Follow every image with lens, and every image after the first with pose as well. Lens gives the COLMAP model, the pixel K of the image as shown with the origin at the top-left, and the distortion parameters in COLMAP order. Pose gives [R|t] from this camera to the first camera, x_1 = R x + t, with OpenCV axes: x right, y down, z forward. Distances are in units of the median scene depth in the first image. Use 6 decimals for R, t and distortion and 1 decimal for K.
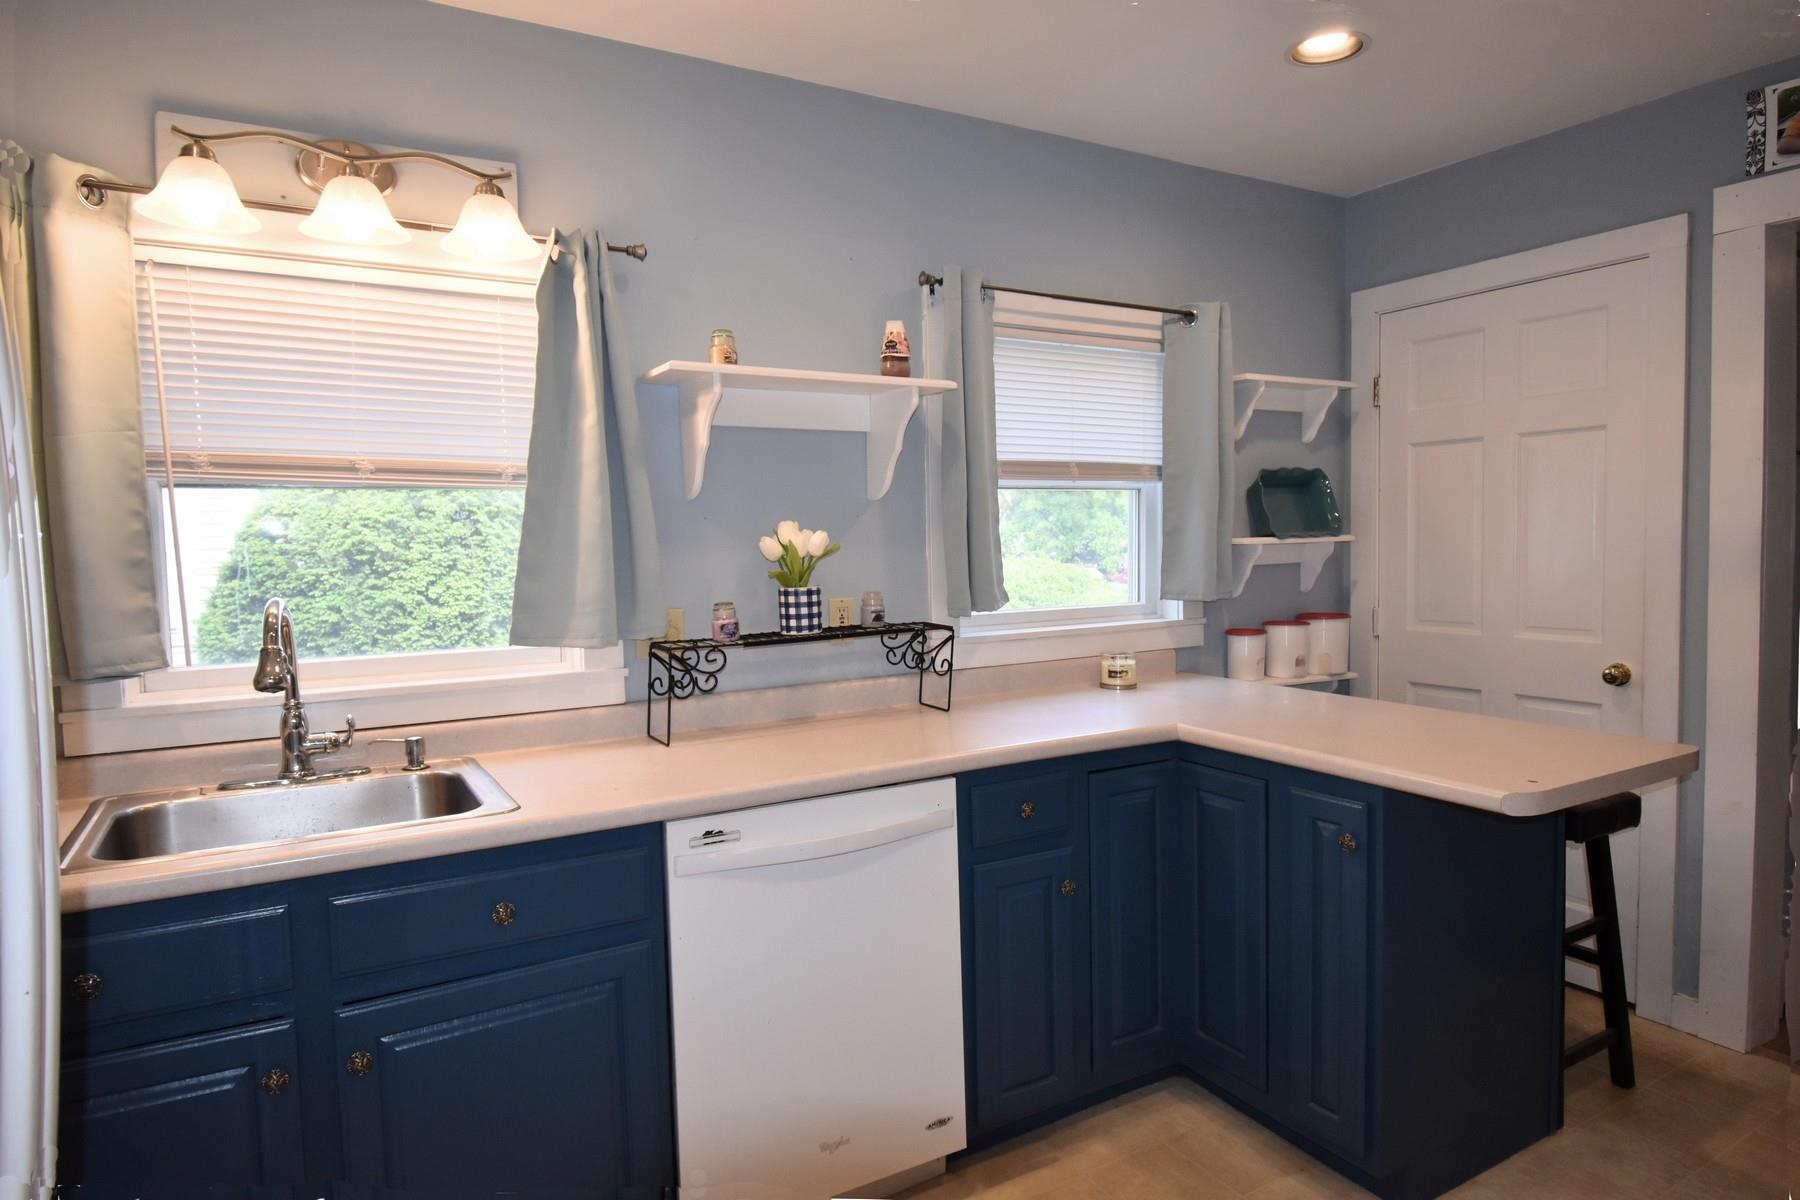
lens RADIAL K [[1063.3, 0, 898.3], [0, 1063.3, 608.7], [0, 0, 1]] dist [0.005407, -0.022155]
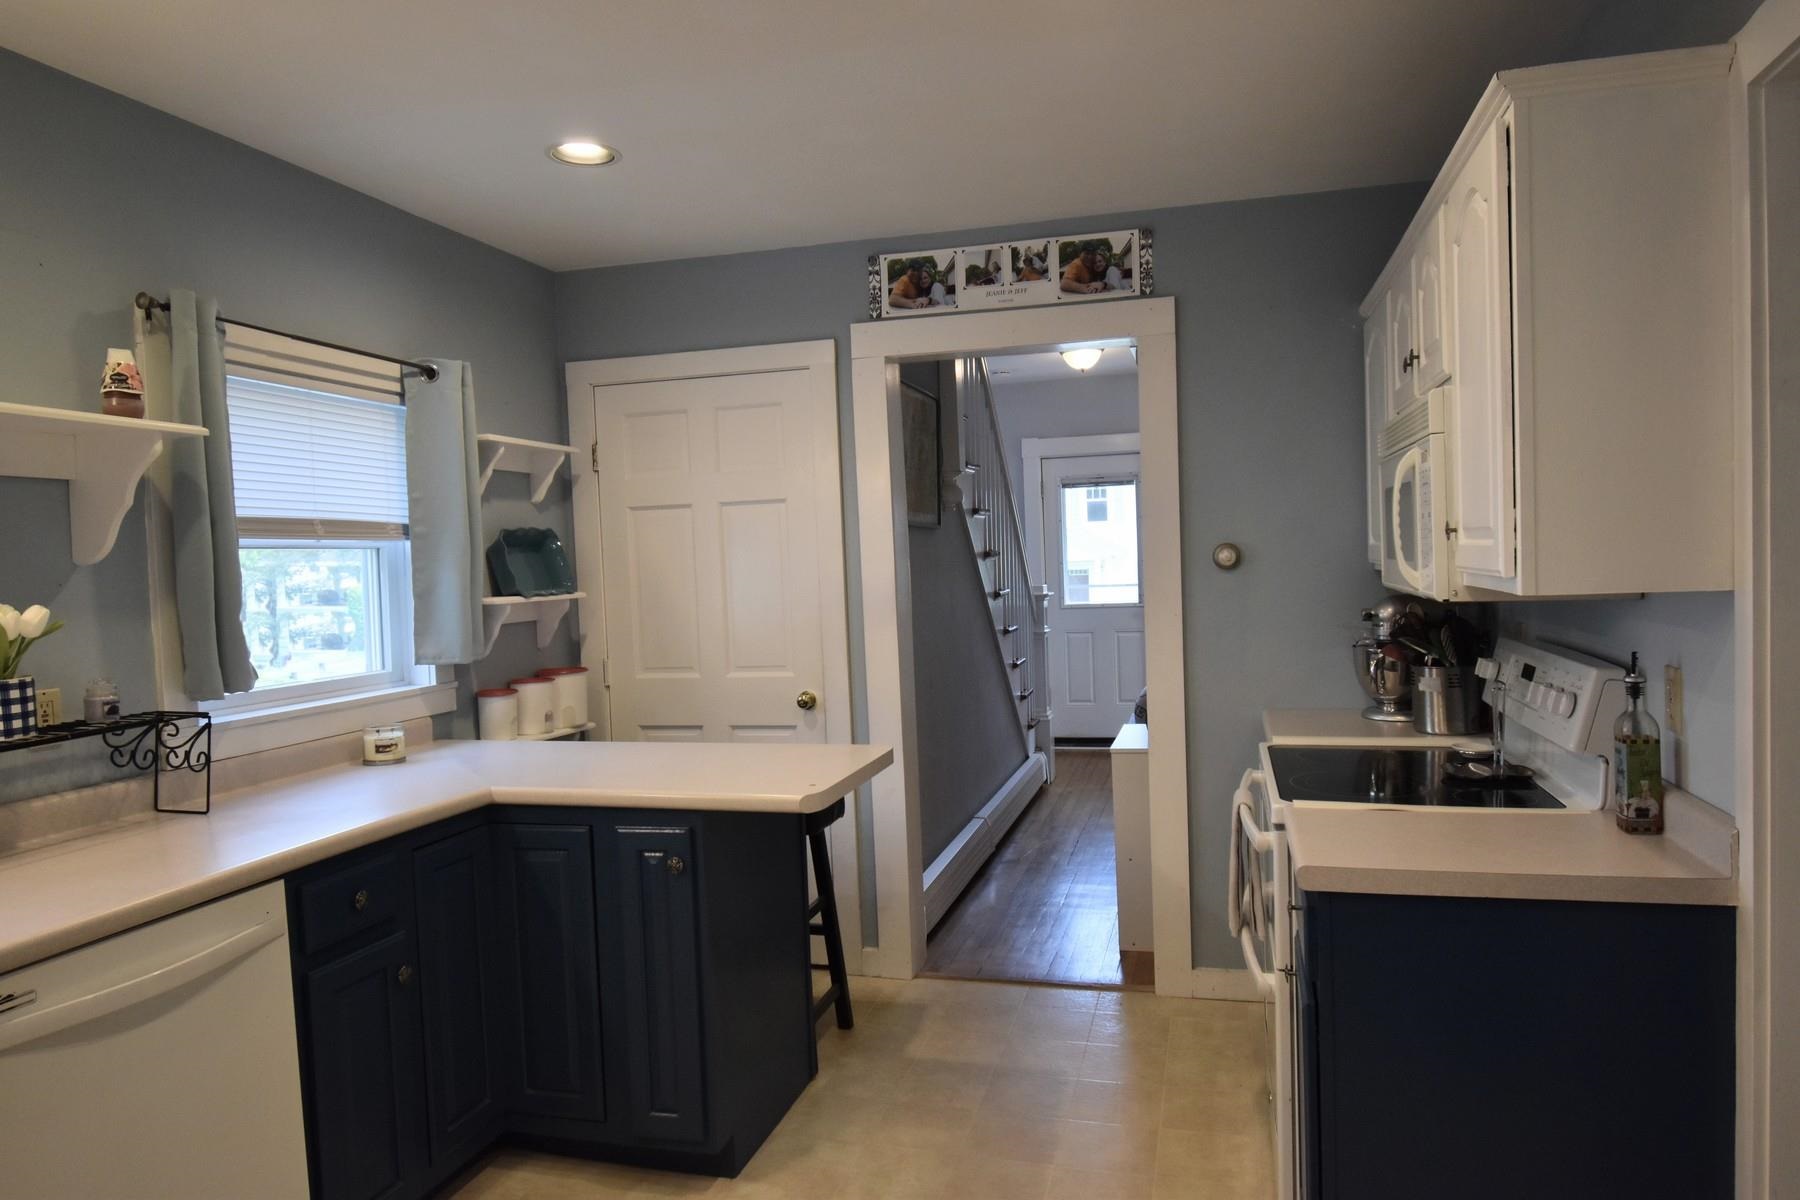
lens RADIAL K [[1248.1, 0, 900.0], [0, 1248.1, 600.0], [0, 0, 1]] dist [0.002095, -0.004015]
pose [[0.697904, -0.029207, 0.715595, -0.262958], [0.068168, 0.997341, -0.025776, -0.009107], [-0.712940, 0.066769, 0.698039, -0.092137]]
